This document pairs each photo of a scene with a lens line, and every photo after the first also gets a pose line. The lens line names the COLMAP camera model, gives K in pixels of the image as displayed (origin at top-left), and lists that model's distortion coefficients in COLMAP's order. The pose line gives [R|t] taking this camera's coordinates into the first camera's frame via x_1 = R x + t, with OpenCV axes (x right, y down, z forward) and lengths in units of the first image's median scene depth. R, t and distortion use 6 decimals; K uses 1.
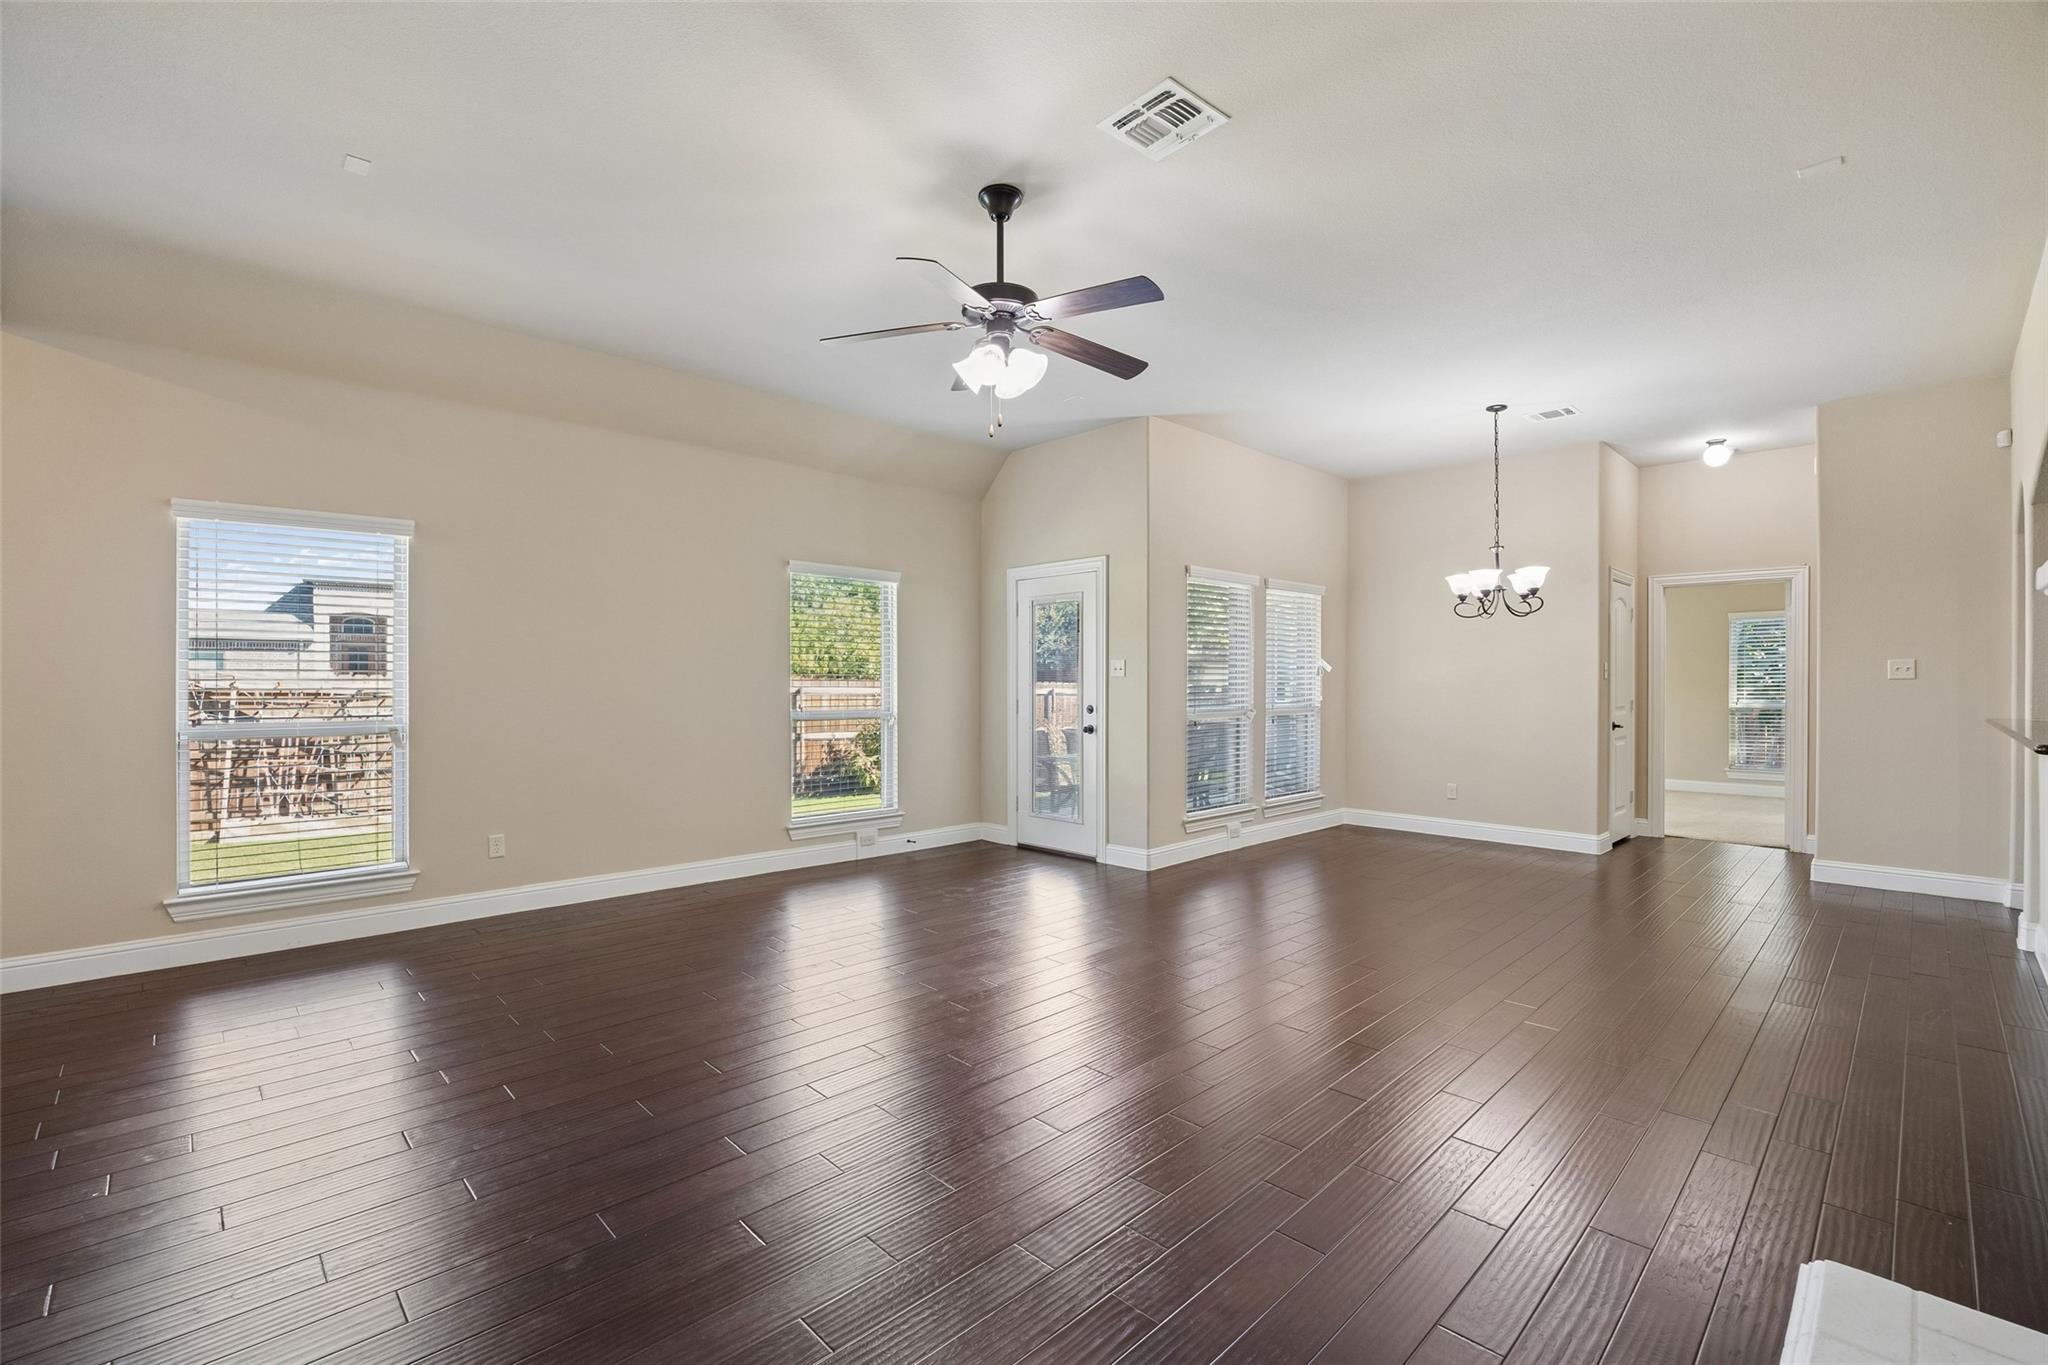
lens RADIAL K [[893.4, 0, 1024.0], [0, 893.4, 682.5], [0, 0, 1]] dist [-0.003190, 0.000355]
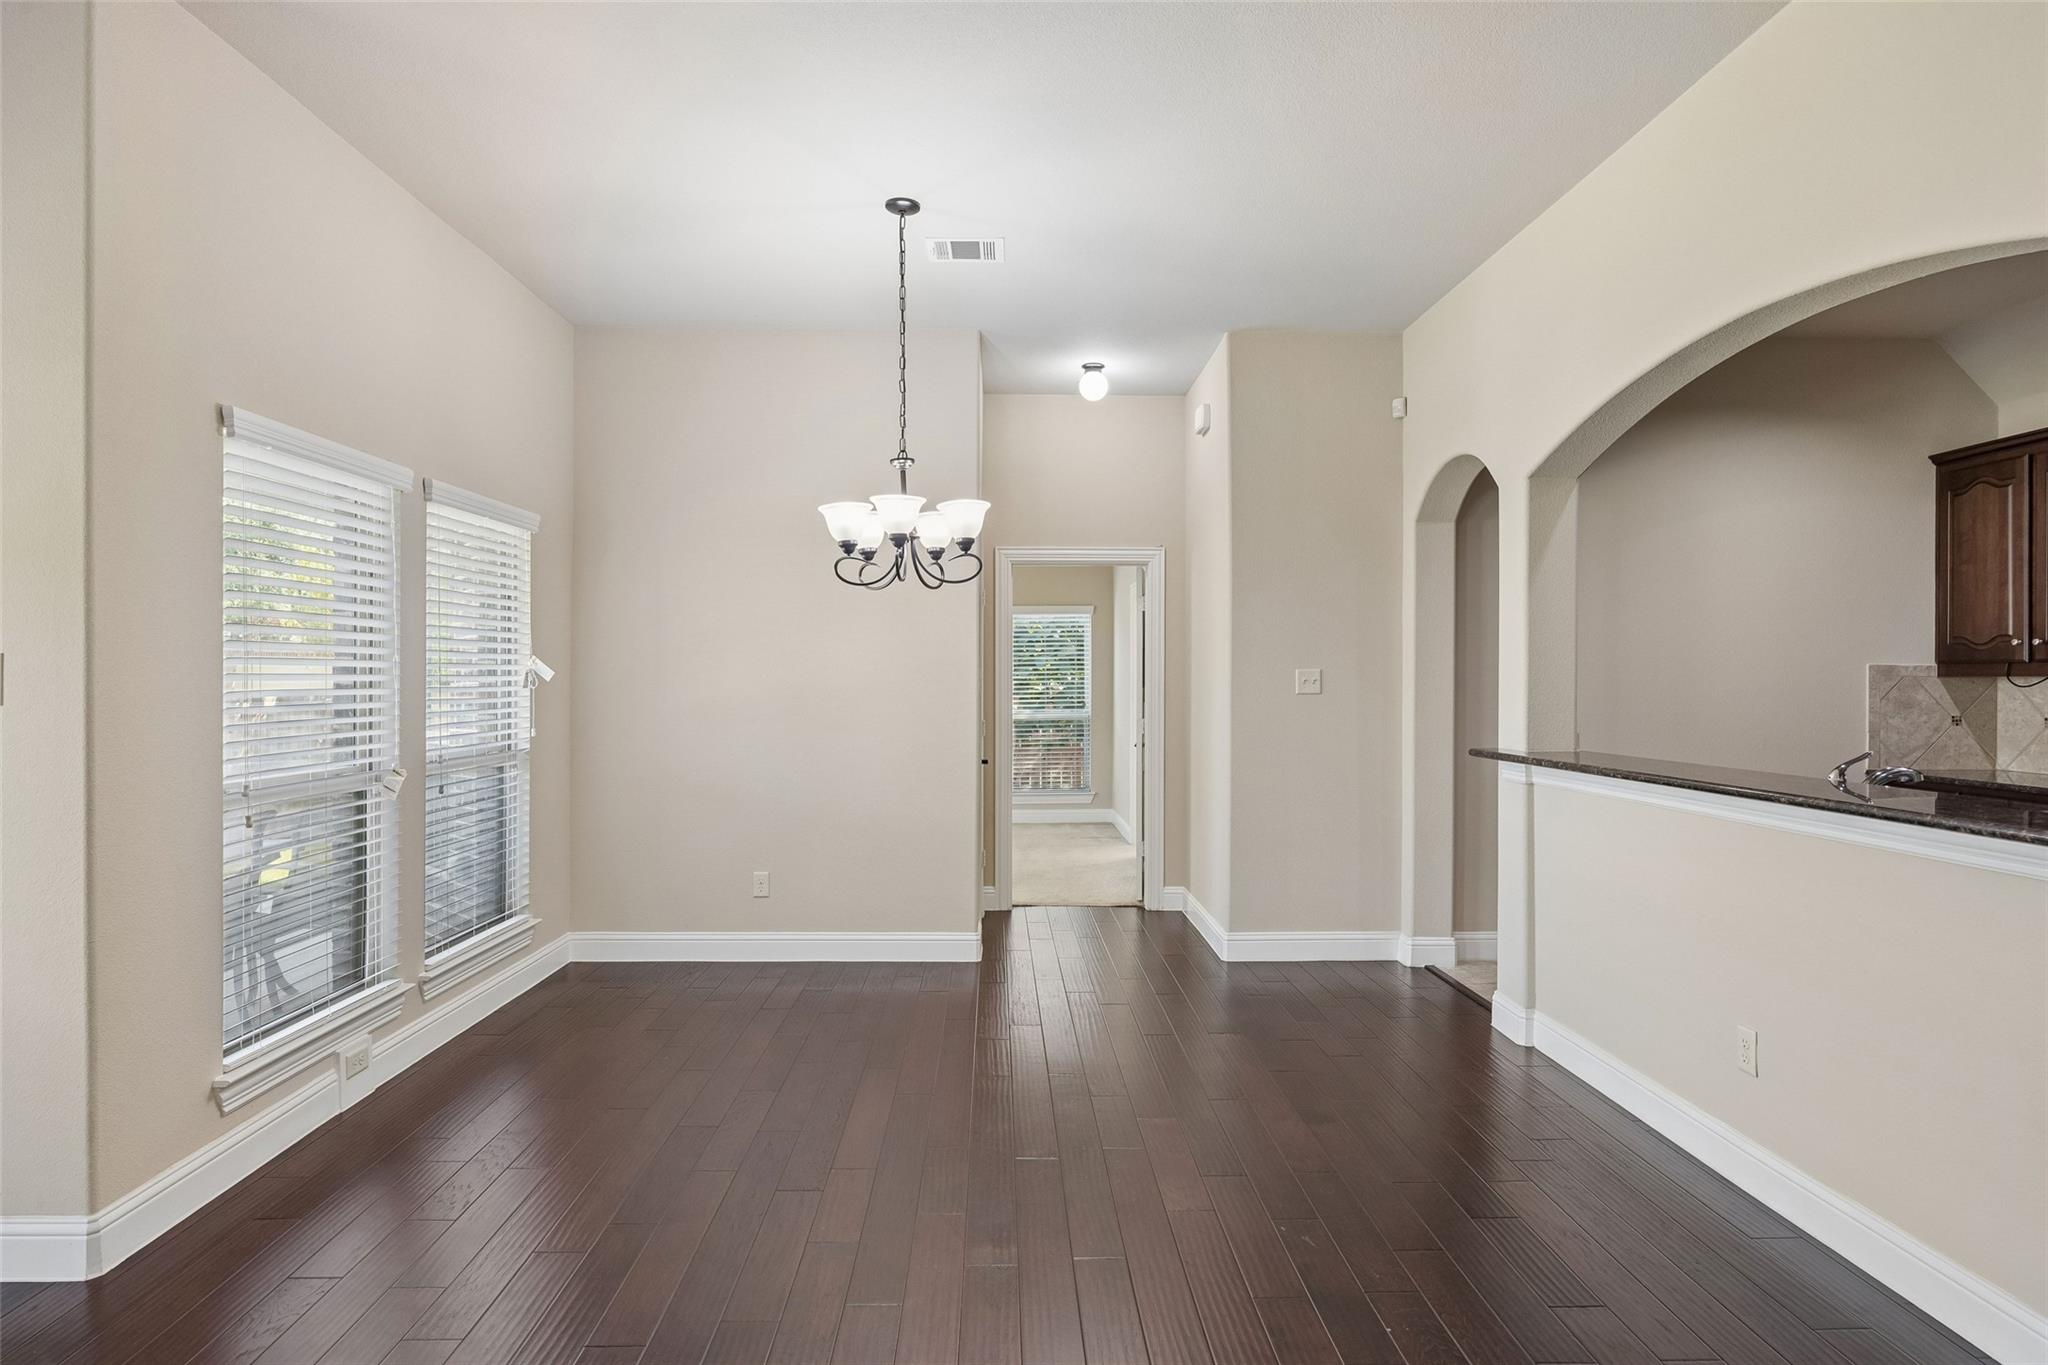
lens RADIAL K [[1124.6, 0, 1024.0], [0, 1124.6, 682.5], [0, 0, 1]] dist [-0.003817, 0.000659]
pose [[0.684327, -0.003275, 0.729167, 0.064583], [0.002143, 0.999995, 0.002481, -0.013849], [-0.729172, -0.000135, 0.684331, 0.405913]]
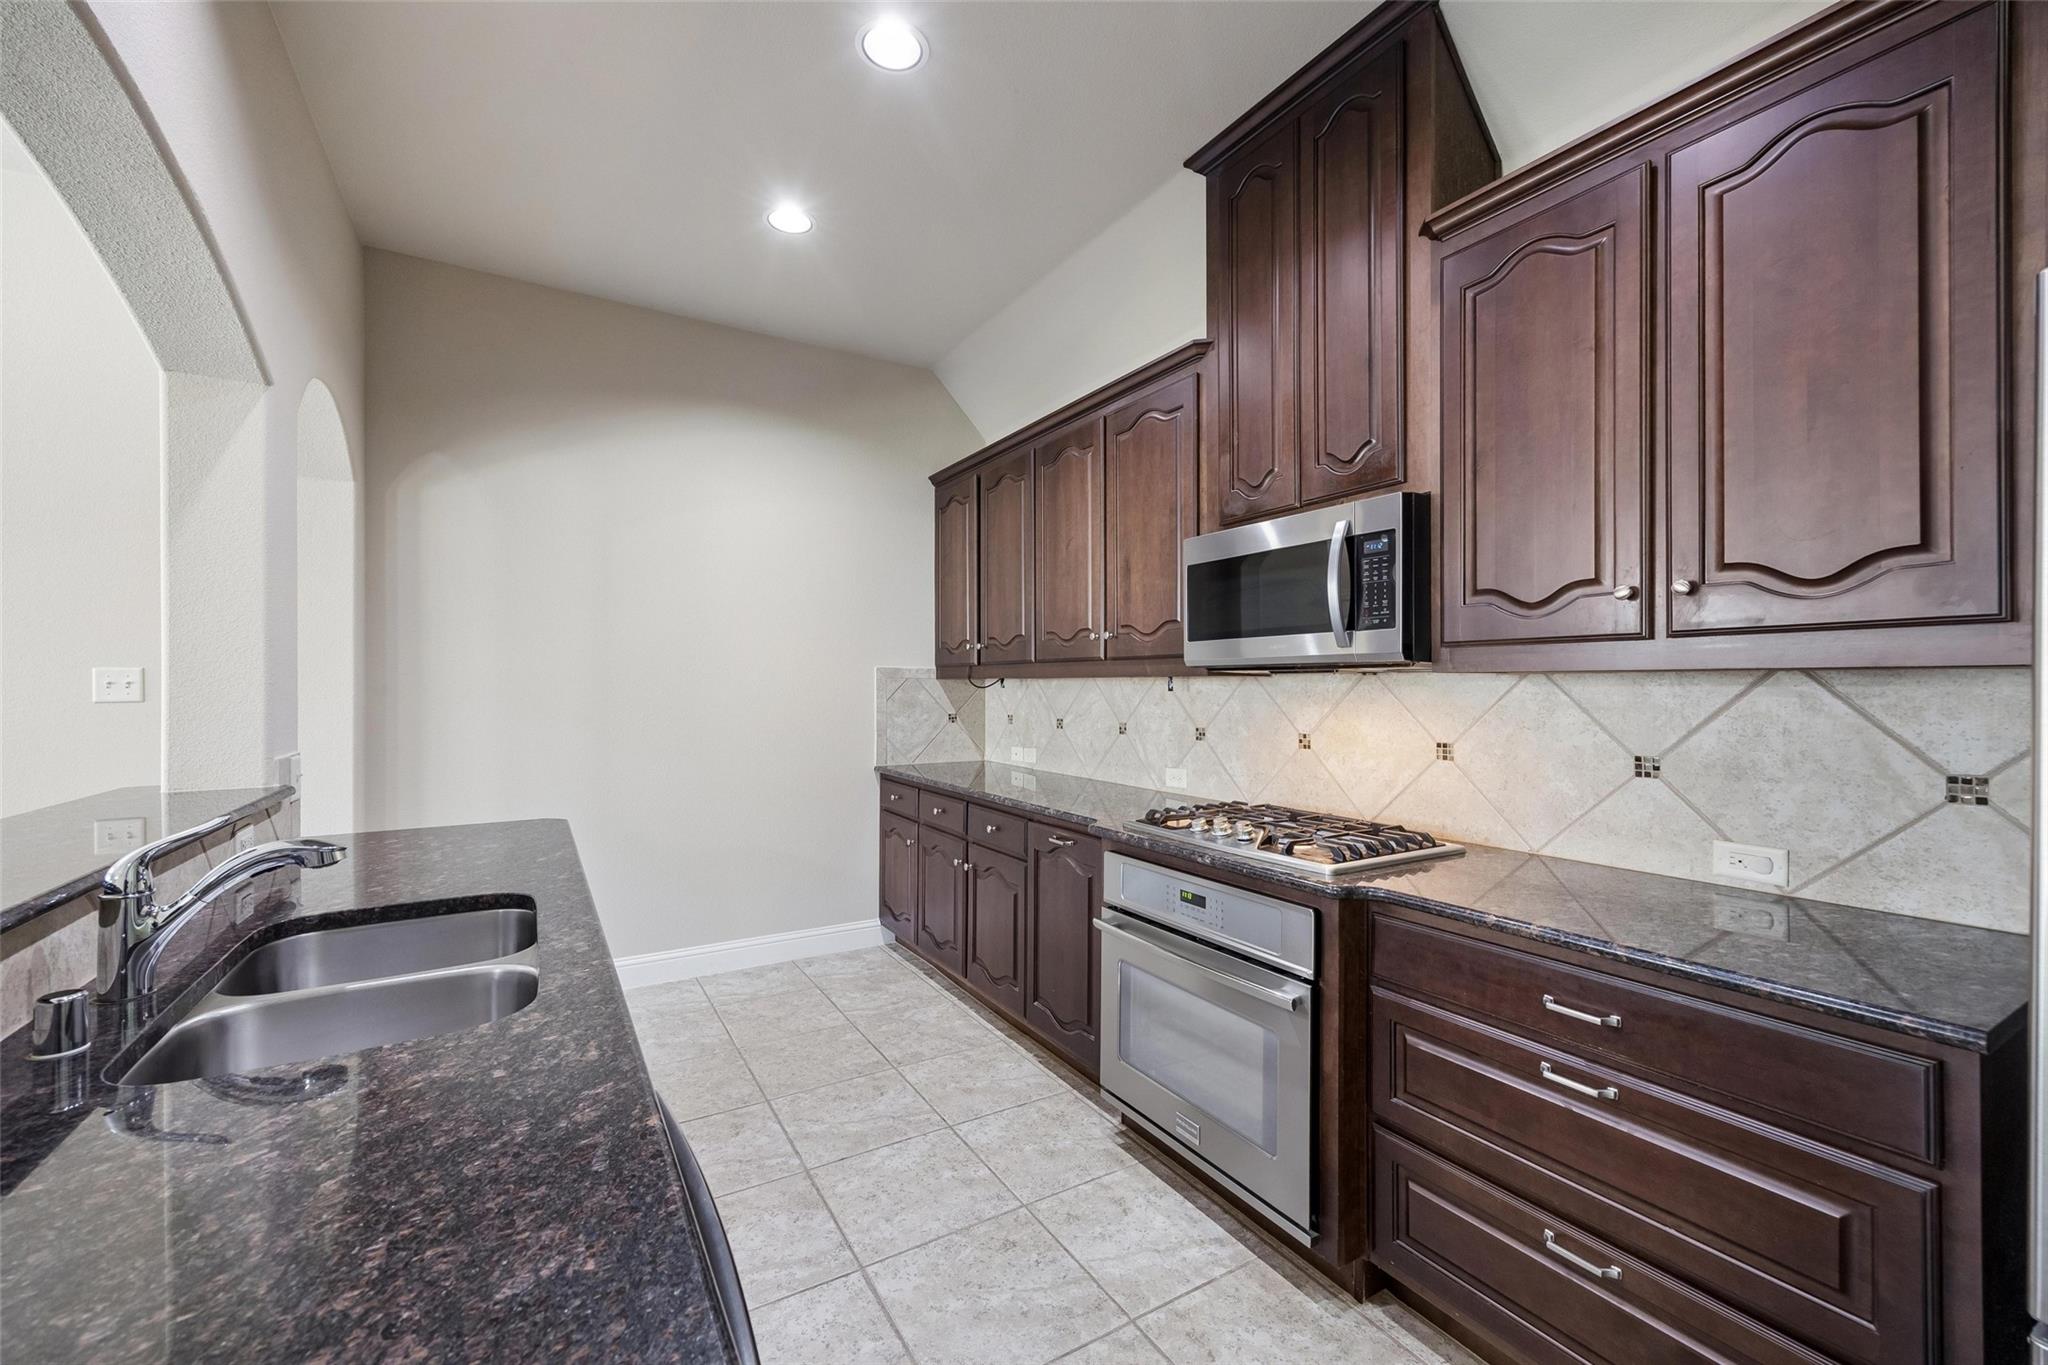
lens RADIAL K [[811.5, 0, 1019.2], [0, 811.5, 683.4], [0, 0, 1]] dist [0.002782, 0.000252]
pose [[0.237045, -0.003406, 0.971493, 0.504555], [0.002222, 0.999993, 0.002964, -0.012545], [-0.971496, 0.001456, 0.237051, 0.259826]]
